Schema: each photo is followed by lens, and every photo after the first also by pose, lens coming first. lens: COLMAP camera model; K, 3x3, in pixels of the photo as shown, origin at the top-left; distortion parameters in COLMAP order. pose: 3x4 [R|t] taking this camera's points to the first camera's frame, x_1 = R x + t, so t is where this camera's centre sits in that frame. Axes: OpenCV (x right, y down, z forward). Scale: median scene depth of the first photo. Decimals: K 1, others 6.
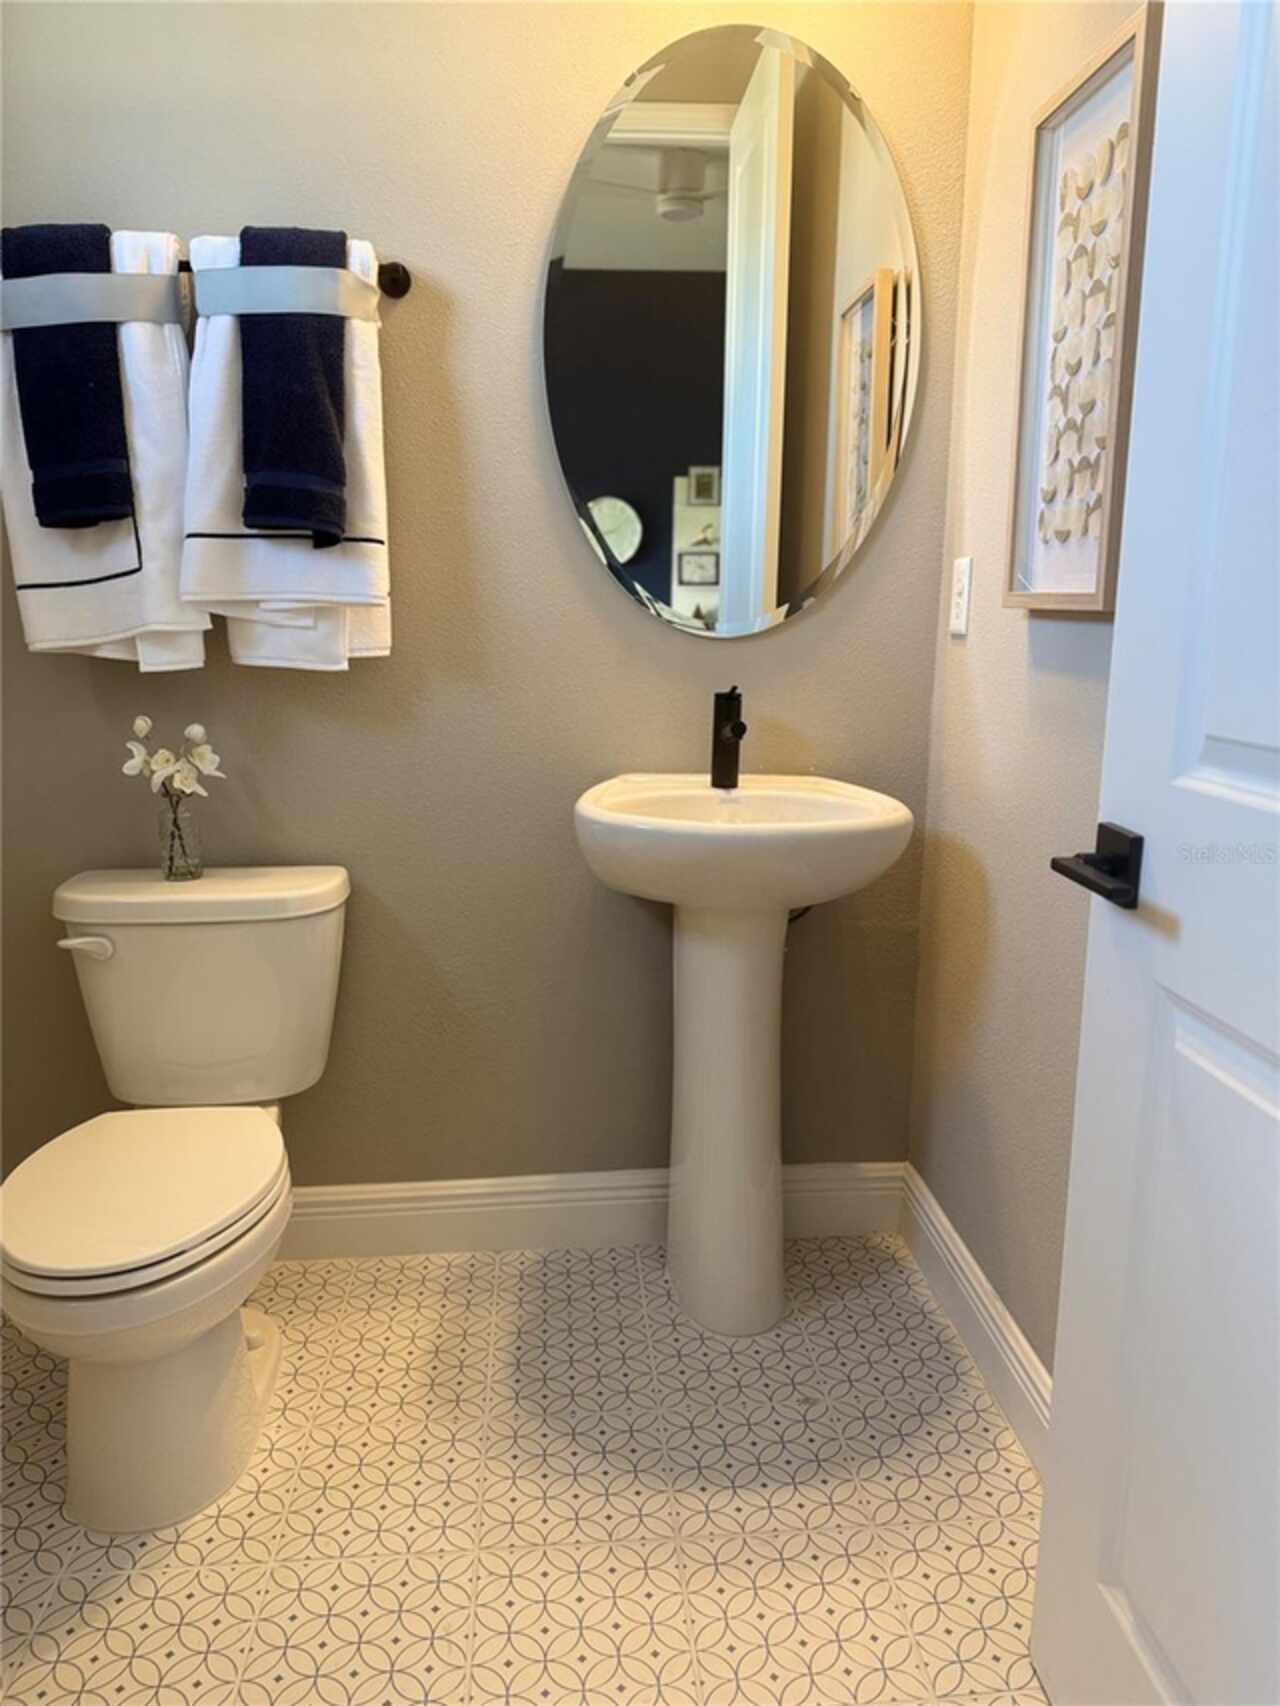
lens RADIAL K [[1177.2, 0, 638.6], [0, 1177.2, 848.5], [0, 0, 1]] dist [0.005477, -0.003692]
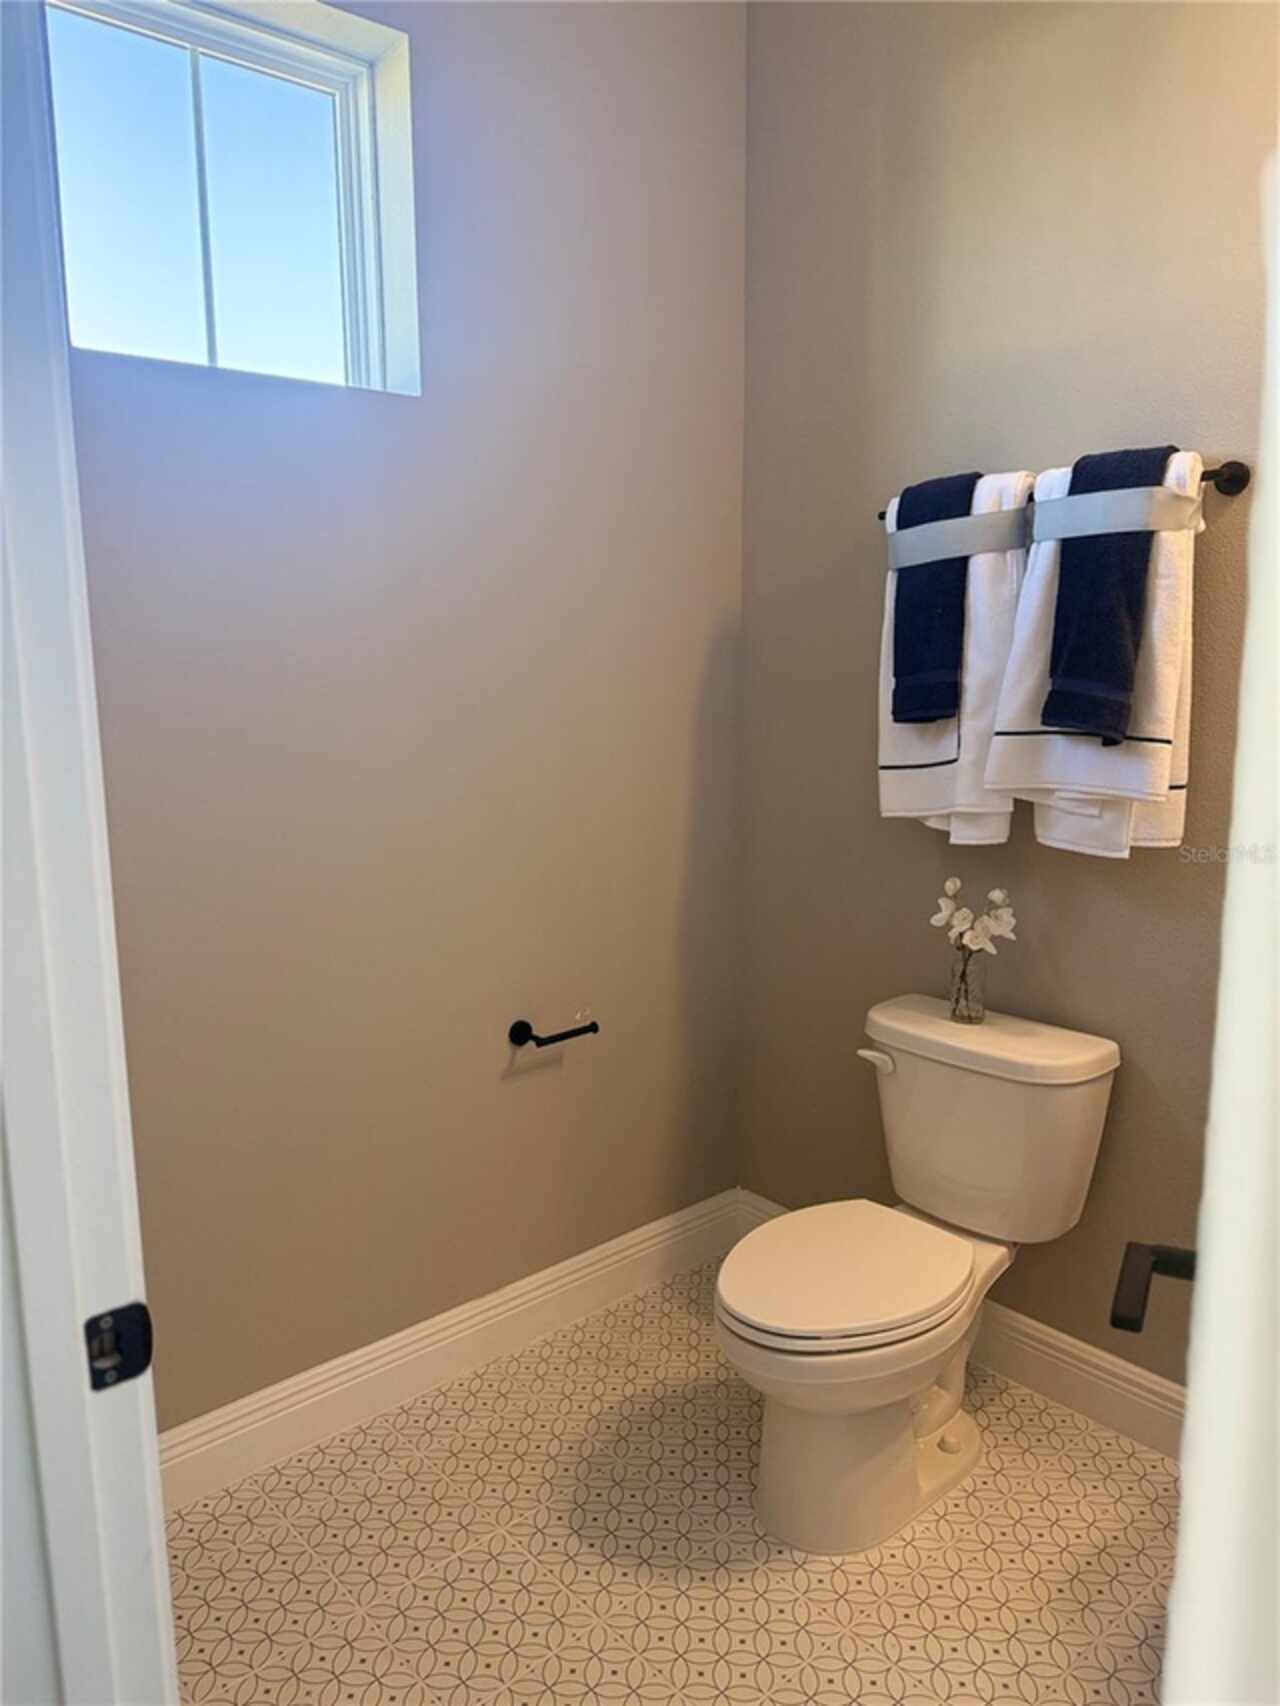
lens RADIAL K [[1209.3, 0, 671.9], [0, 1209.3, 850.2], [0, 0, 1]] dist [0.053429, -0.037021]
pose [[0.614058, 0.119891, -0.780102, 0.359255], [-0.141518, 0.989102, 0.040616, -0.154095], [0.776470, 0.085458, 0.624332, 0.022490]]
